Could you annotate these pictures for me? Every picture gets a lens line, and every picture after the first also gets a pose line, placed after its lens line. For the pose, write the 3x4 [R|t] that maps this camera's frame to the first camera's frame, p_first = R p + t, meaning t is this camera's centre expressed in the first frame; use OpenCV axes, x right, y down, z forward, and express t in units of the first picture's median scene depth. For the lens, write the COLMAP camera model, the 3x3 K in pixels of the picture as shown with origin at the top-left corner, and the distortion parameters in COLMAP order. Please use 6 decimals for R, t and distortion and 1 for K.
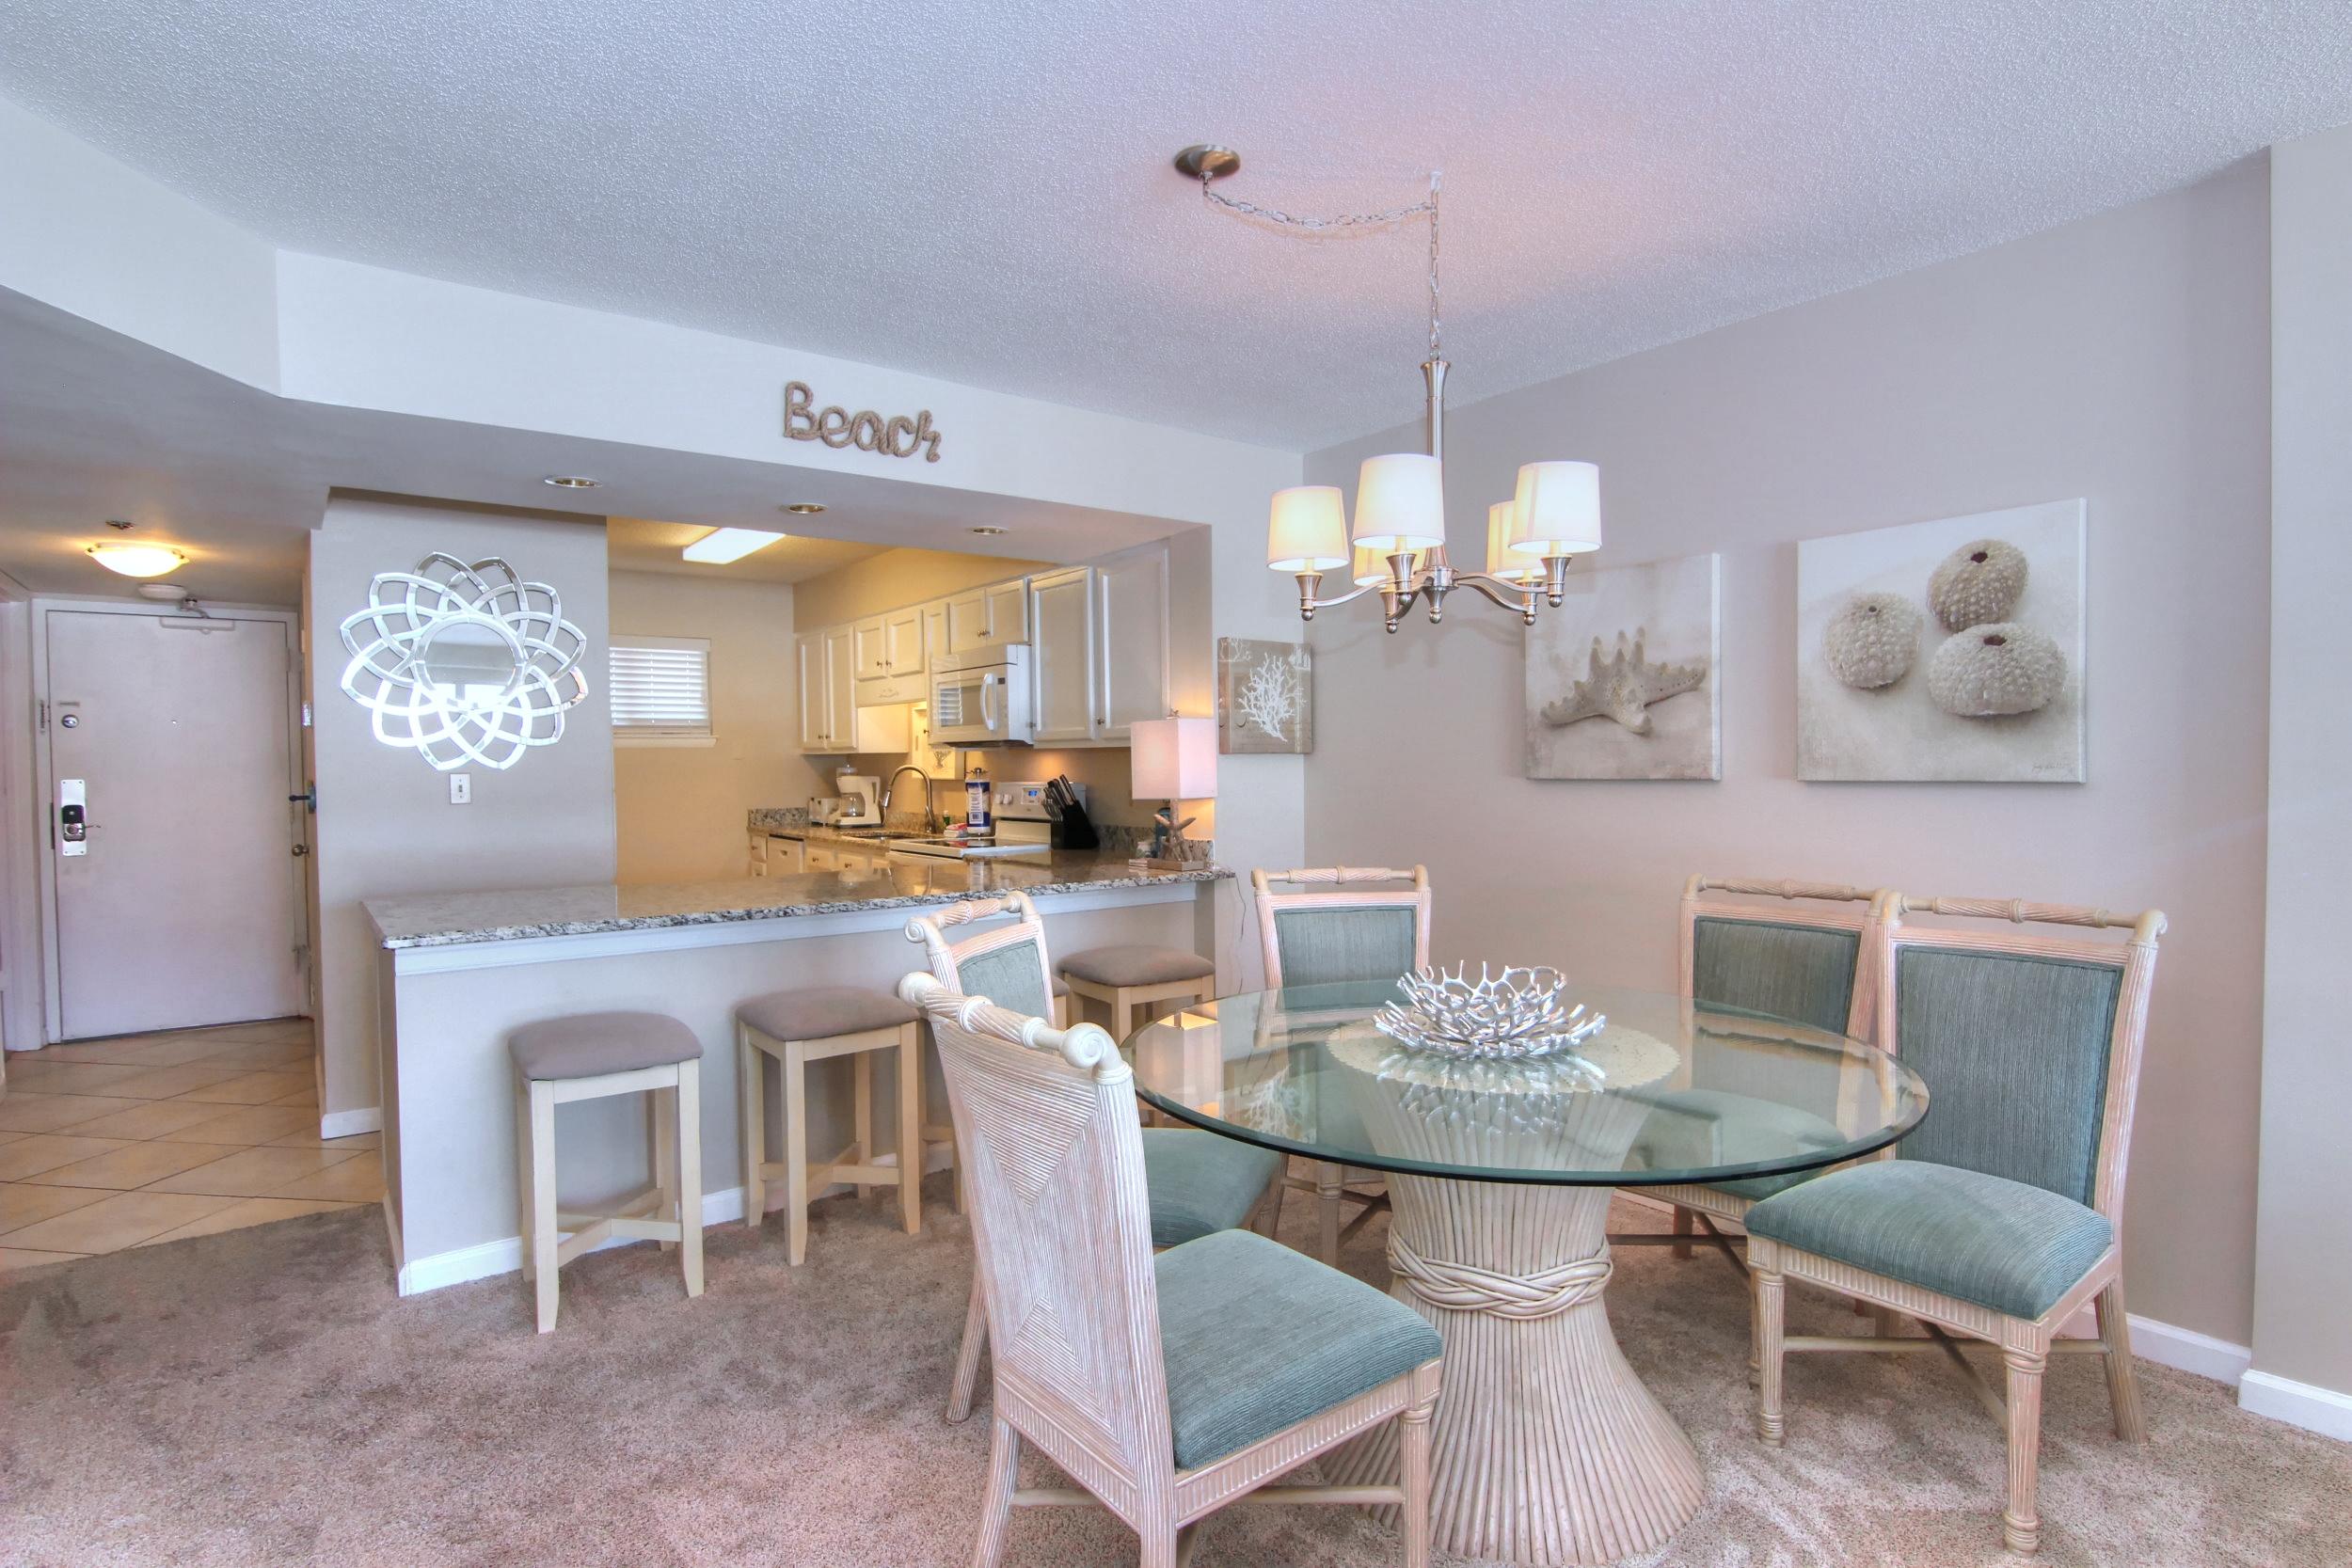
lens RADIAL K [[1238.7, 0, 1188.2], [0, 1238.7, 778.2], [0, 0, 1]] dist [-0.003480, -0.001693]
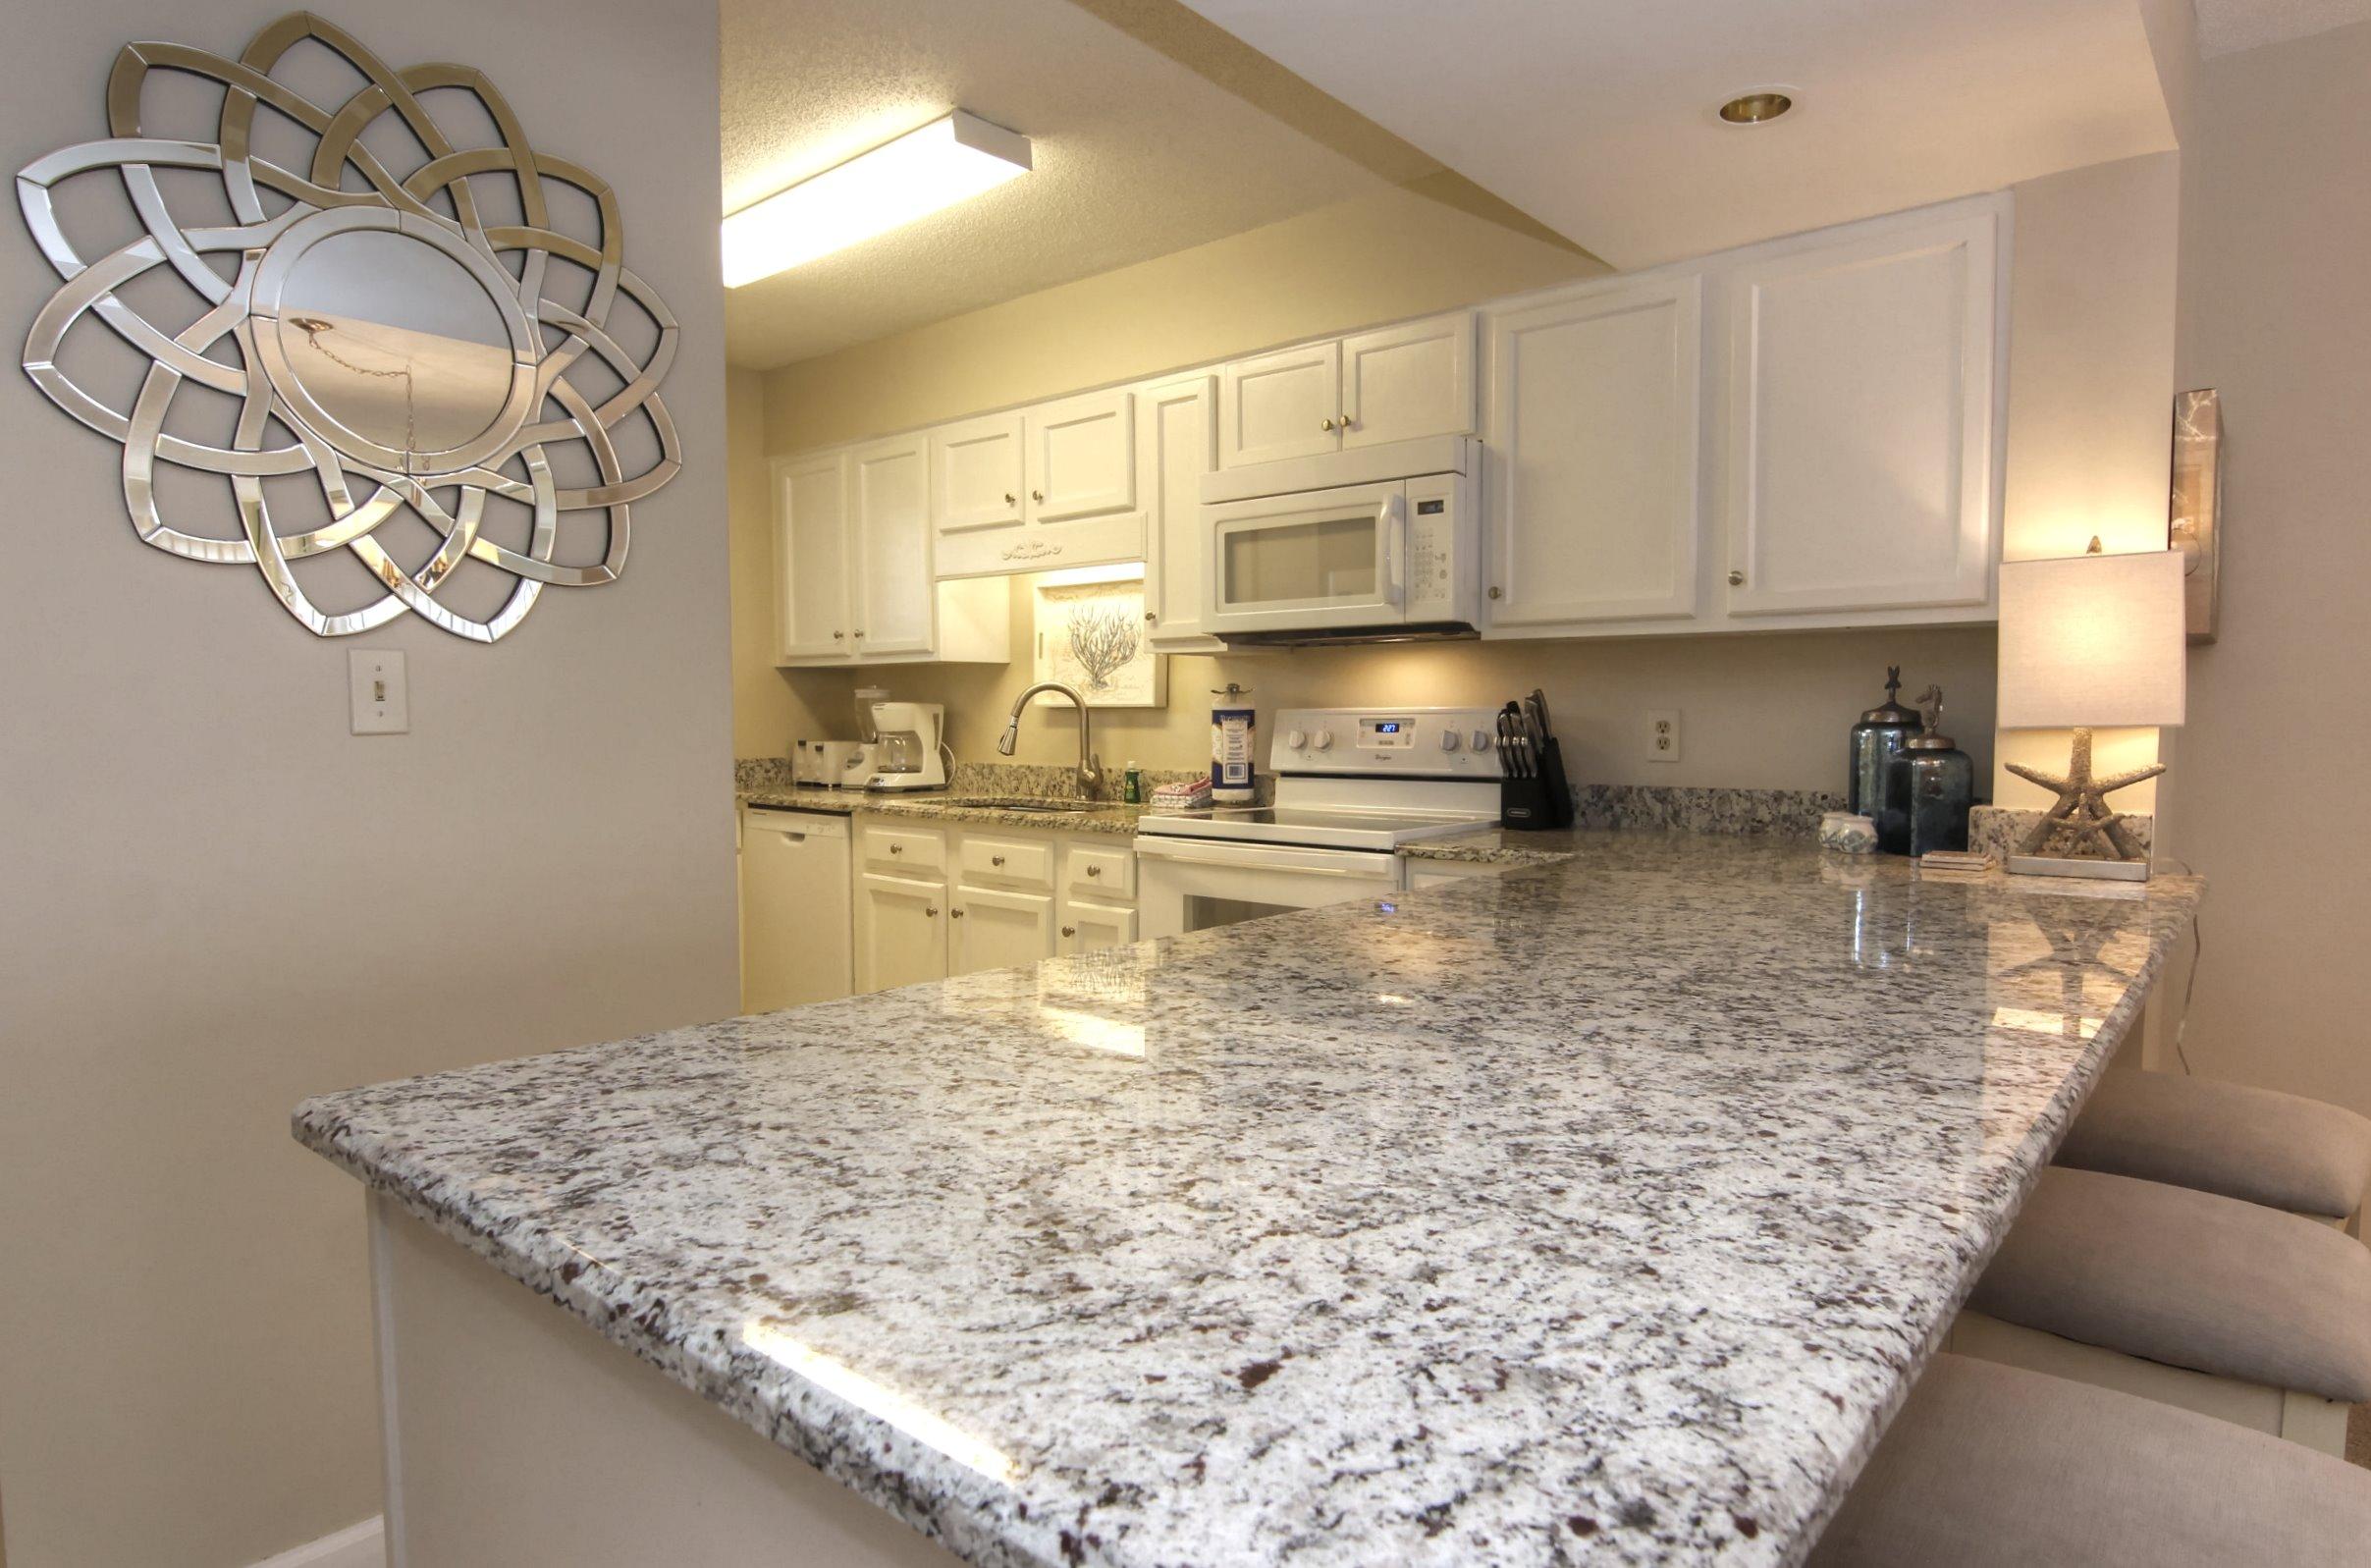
lens RADIAL K [[1336.4, 0, 1204.9], [0, 1336.4, 785.6], [0, 0, 1]] dist [0.004411, 0.000546]
pose [[0.973831, -0.008373, 0.227118, -0.275245], [-0.001252, 0.999108, 0.042199, 0.010454], [-0.227269, -0.041379, 0.972952, 0.353616]]
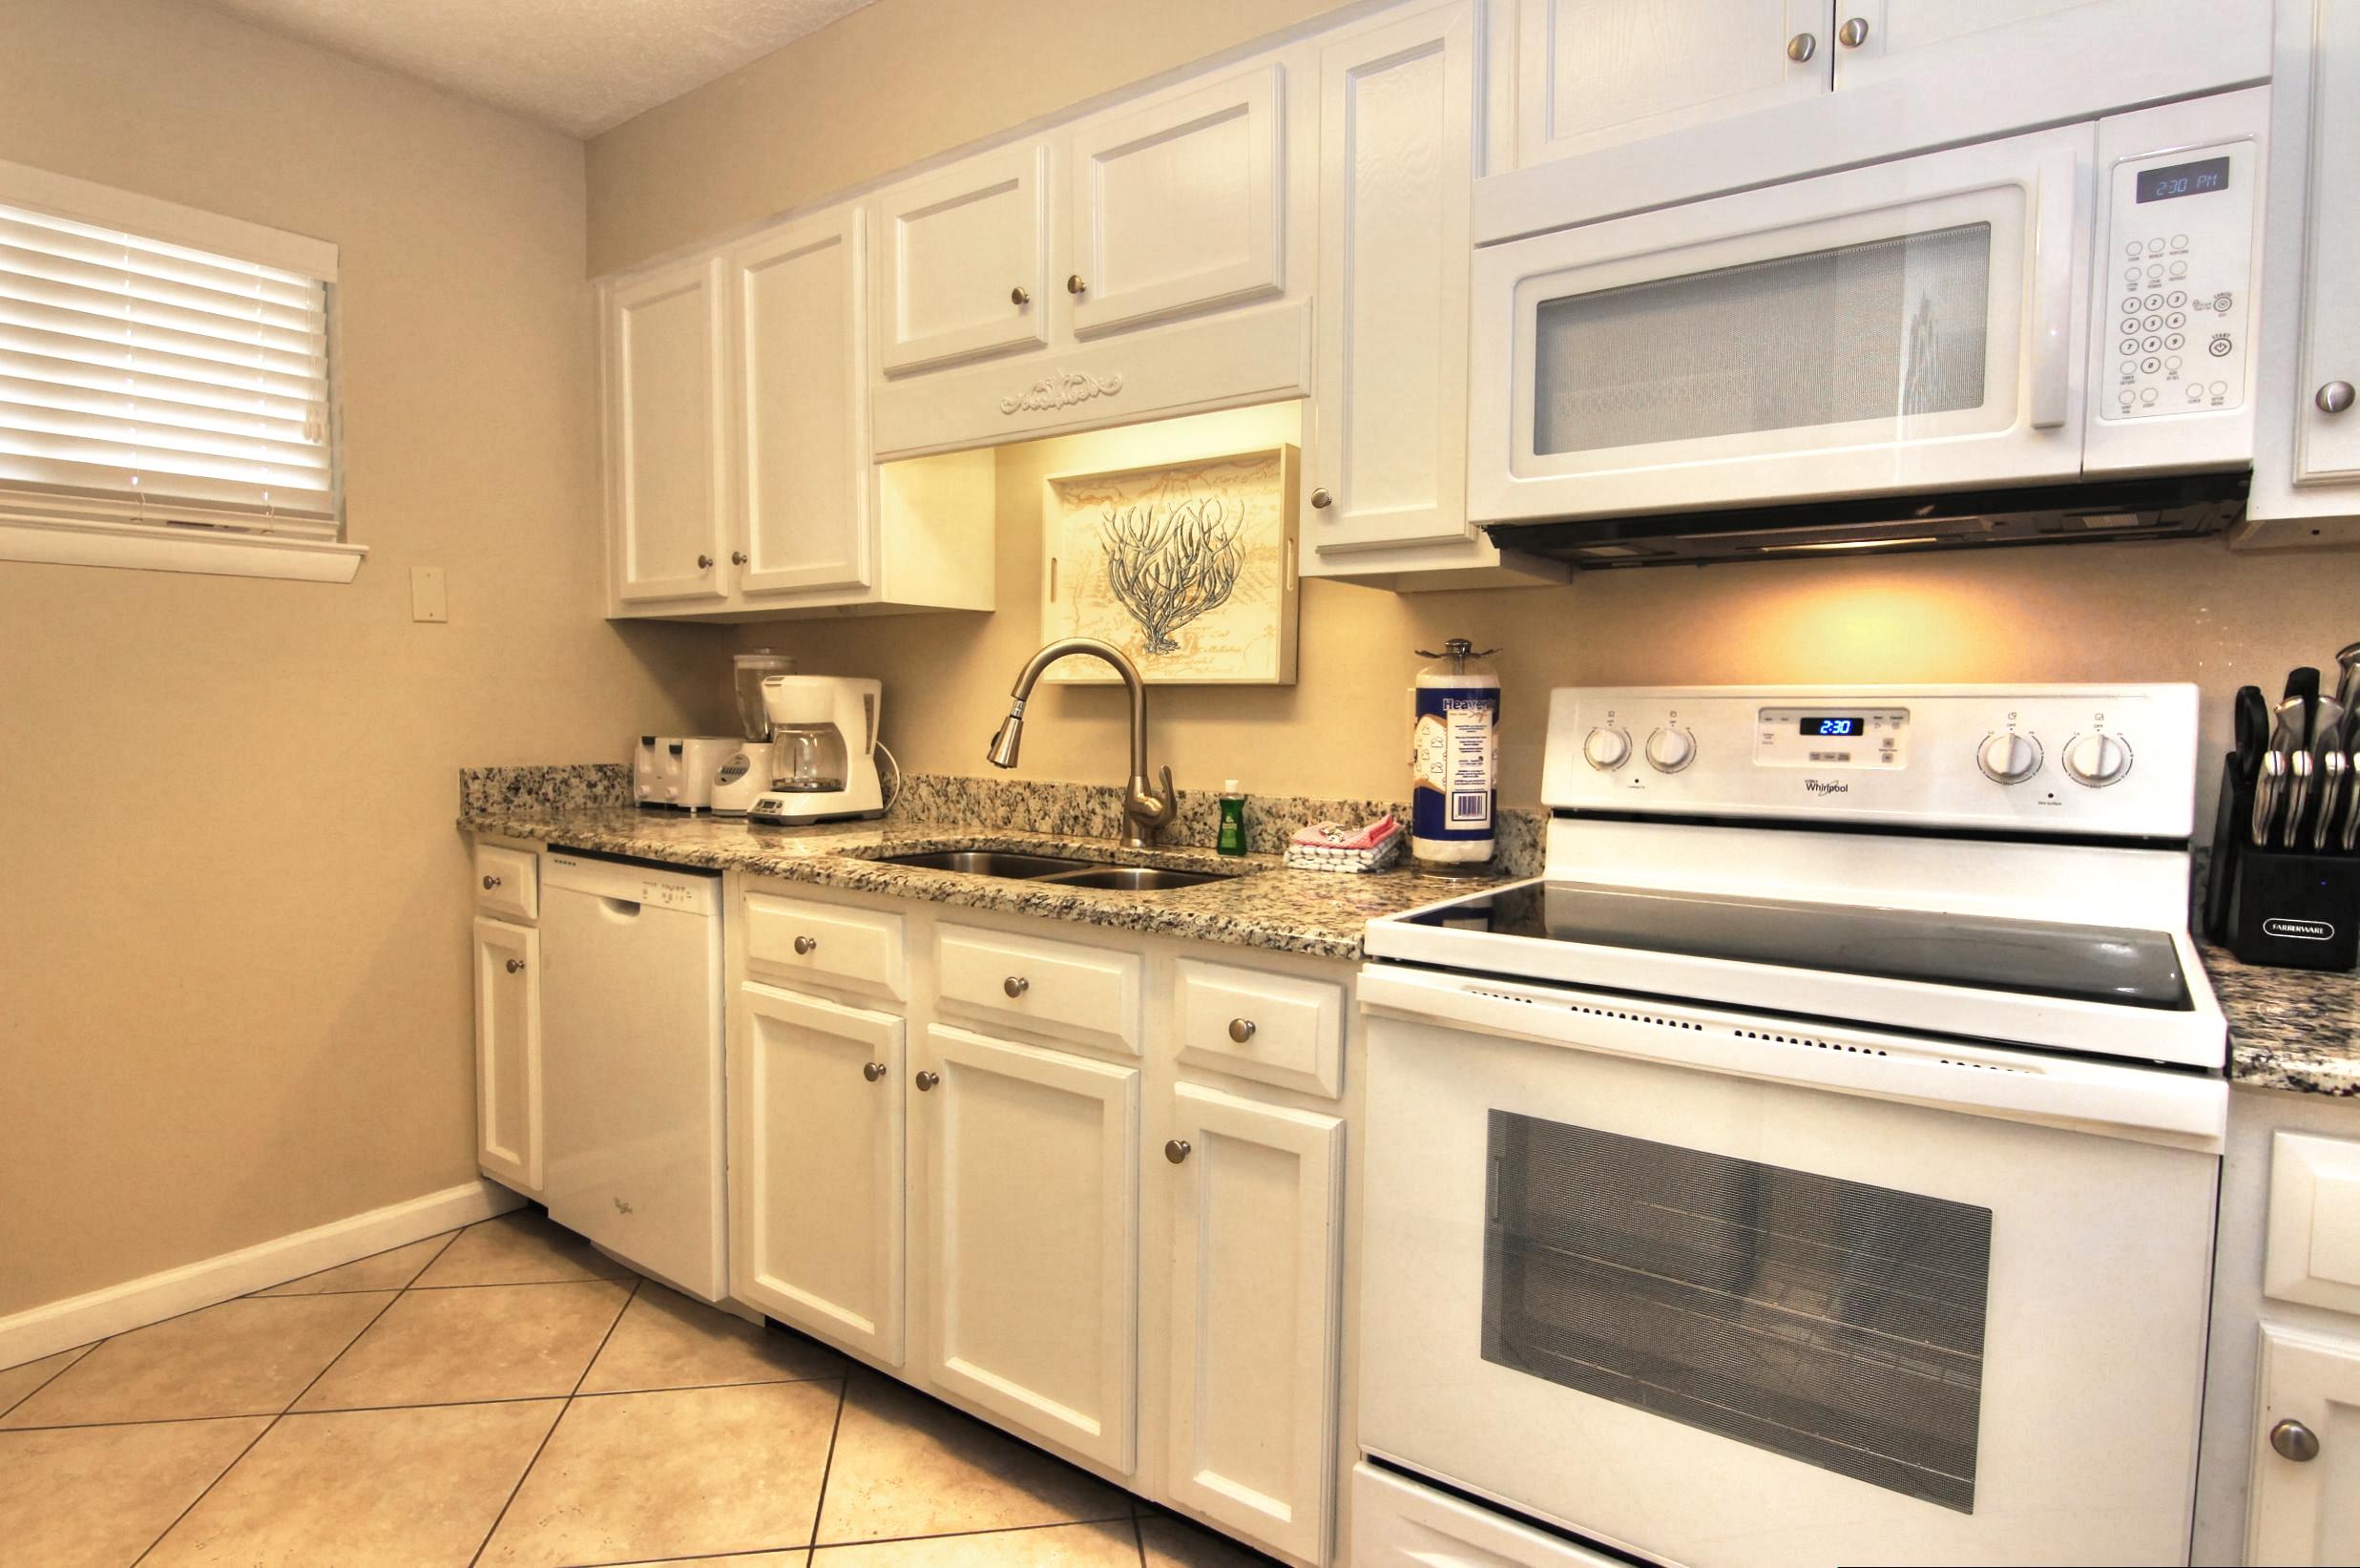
lens RADIAL K [[1243.1, 0, 1166.7], [0, 1243.1, 788.5], [0, 0, 1]] dist [-0.003480, -0.001693]
pose [[0.956694, -0.006938, 0.291013, -0.277568], [-0.009280, 0.998481, 0.054314, 0.010035], [-0.290948, -0.054663, 0.955176, 0.632932]]
